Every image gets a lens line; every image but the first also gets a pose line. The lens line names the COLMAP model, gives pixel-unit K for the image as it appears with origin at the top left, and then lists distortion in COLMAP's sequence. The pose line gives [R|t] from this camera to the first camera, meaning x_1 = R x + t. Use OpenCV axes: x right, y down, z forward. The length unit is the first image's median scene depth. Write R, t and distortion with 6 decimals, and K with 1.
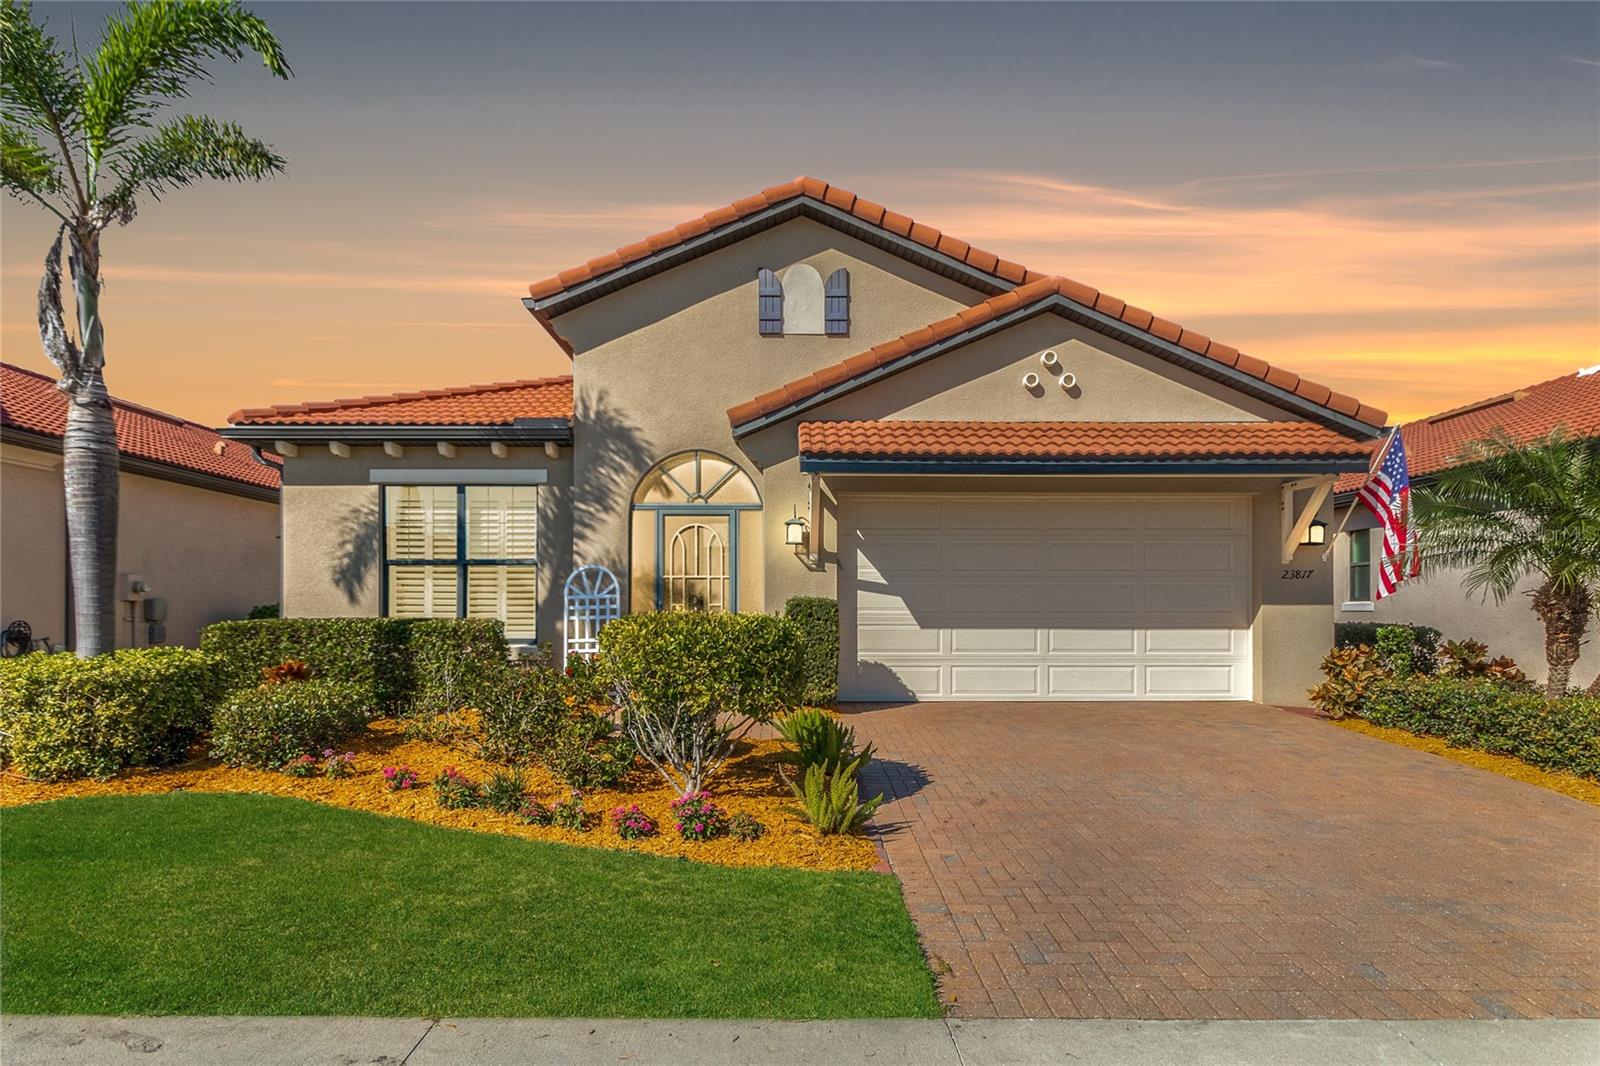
lens RADIAL K [[853.7, 0, 797.2], [0, 853.7, 564.2], [0, 0, 1]] dist [0.001286, 0.000629]
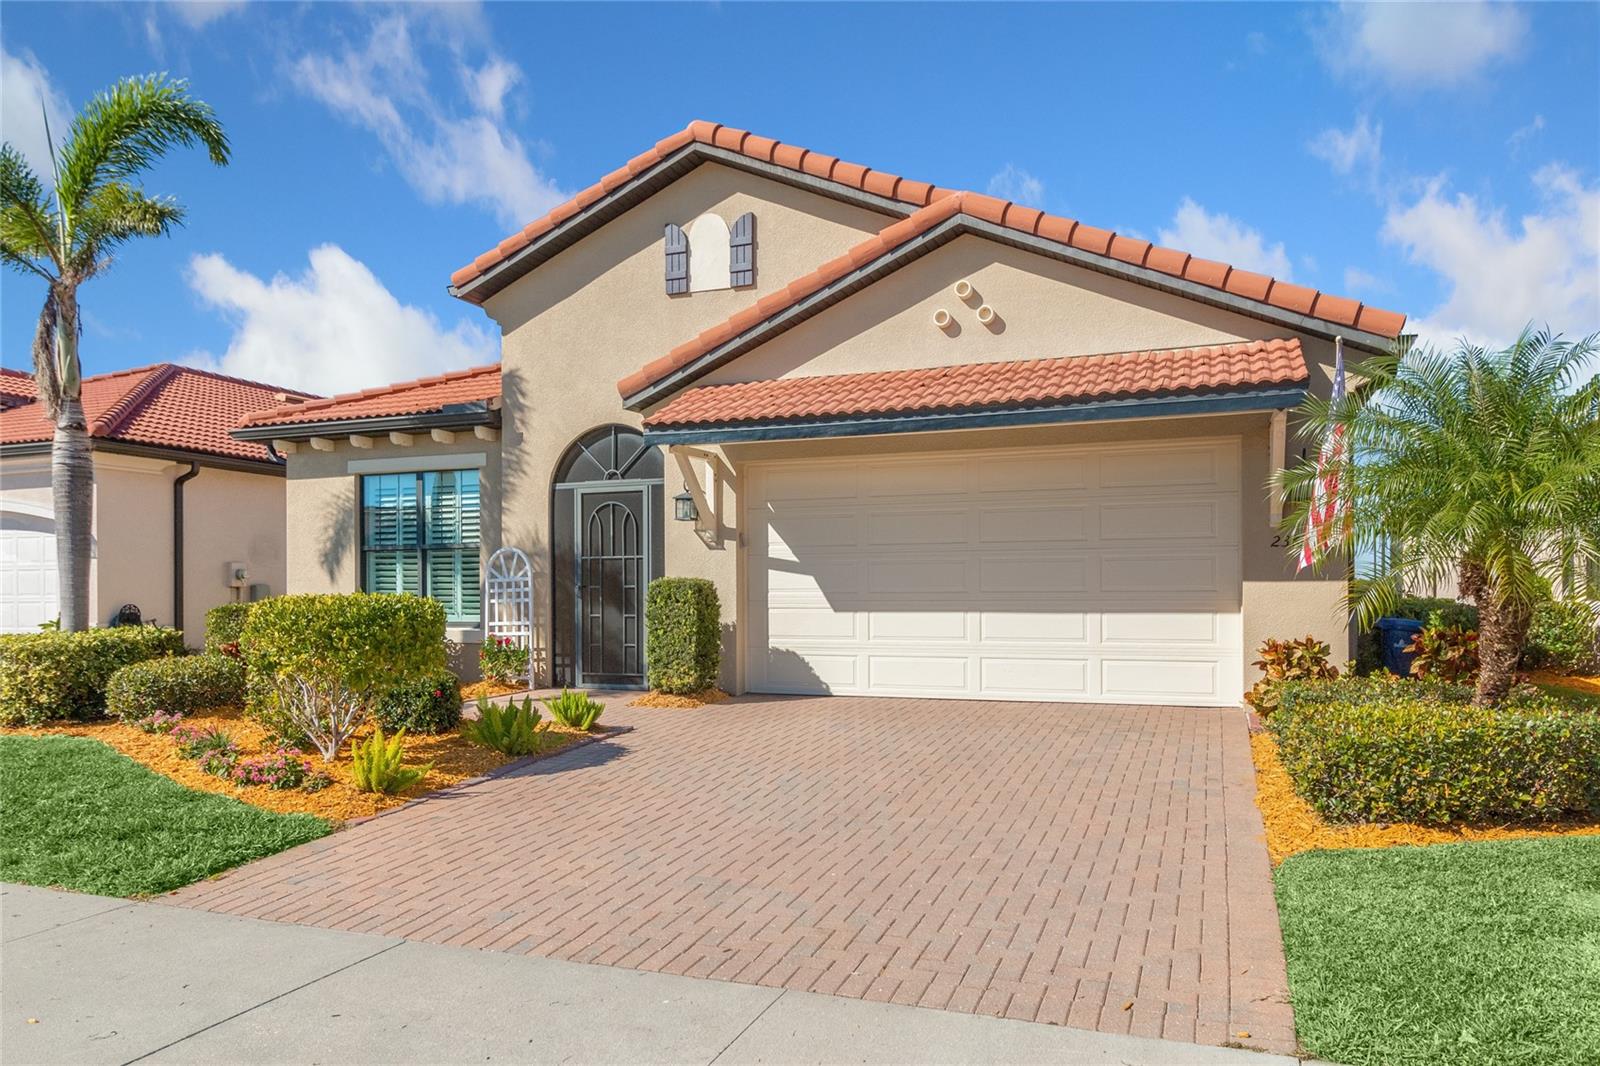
lens RADIAL K [[1091.0, 0, 800.0], [0, 1091.0, 533.0], [0, 0, 1]] dist [-0.001643, -0.002893]
pose [[0.929454, -0.025461, -0.368058, 0.532696], [0.024410, 0.999674, -0.007513, 0.001818], [0.368129, -0.002001, 0.929773, -0.053142]]
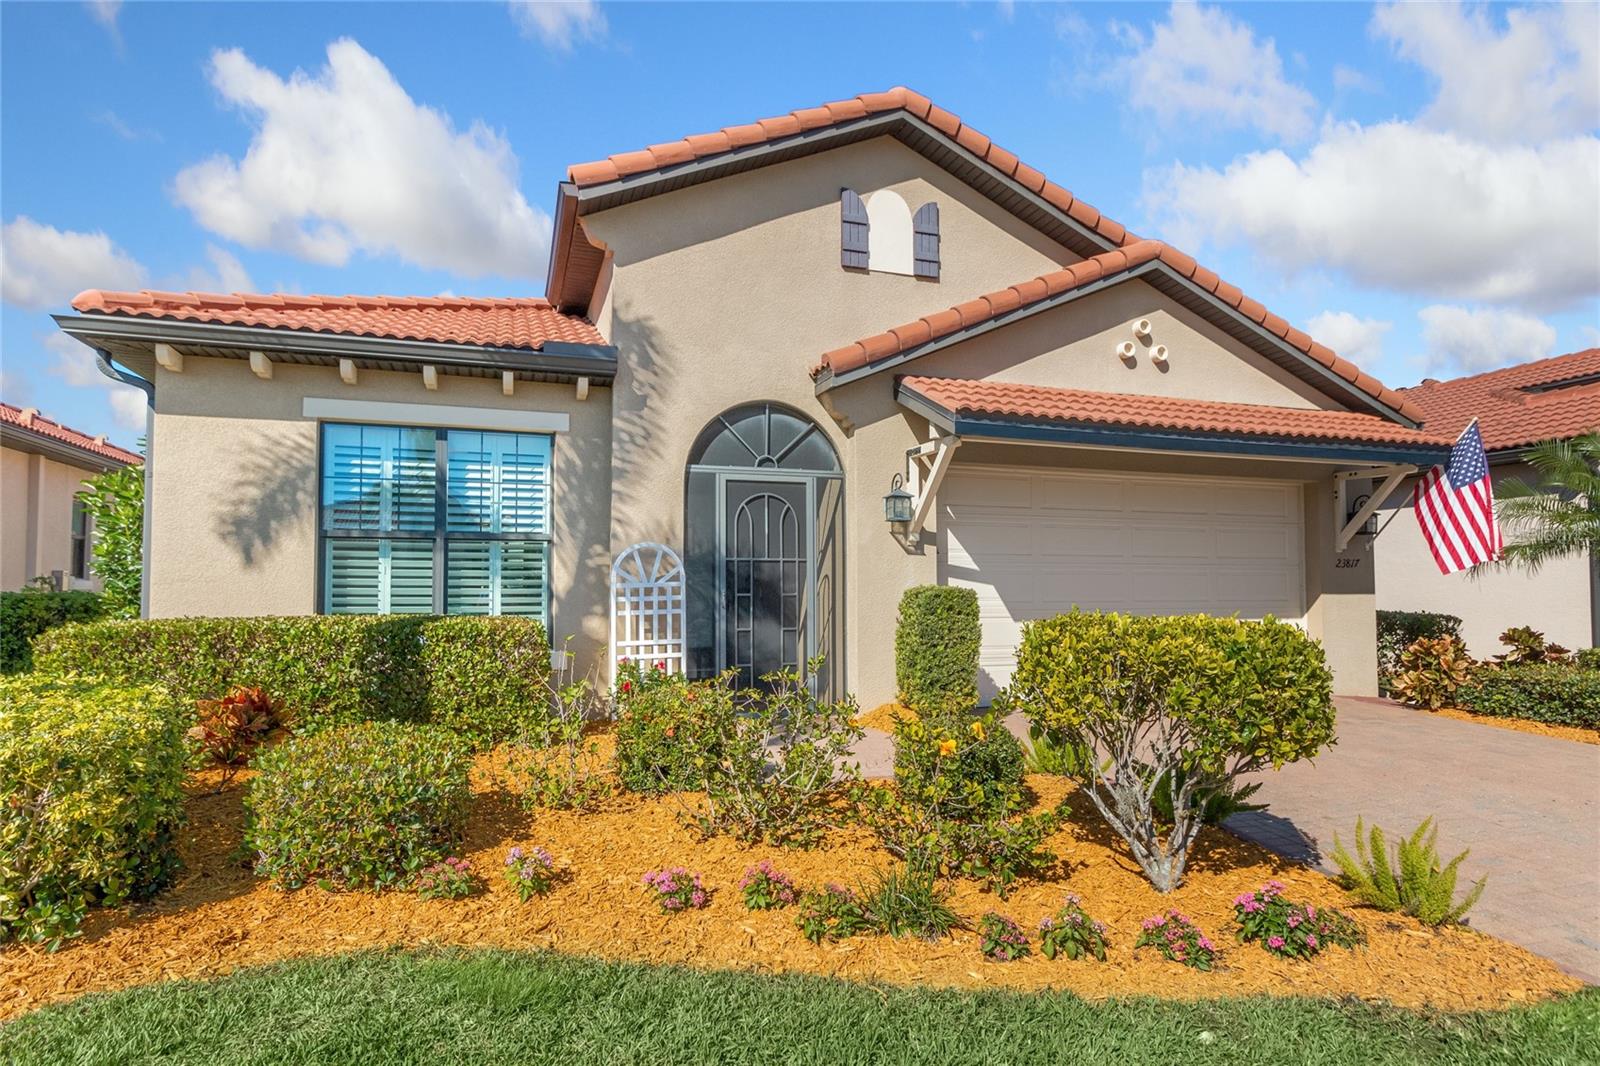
lens RADIAL K [[864.1, 0, 788.8], [0, 864.1, 520.1], [0, 0, 1]] dist [0.000084, 0.000902]
pose [[0.952352, 0.024198, 0.304040, -0.349675], [-0.015305, 0.999383, -0.031599, 0.003254], [-0.304617, 0.025440, 0.952135, 0.228926]]
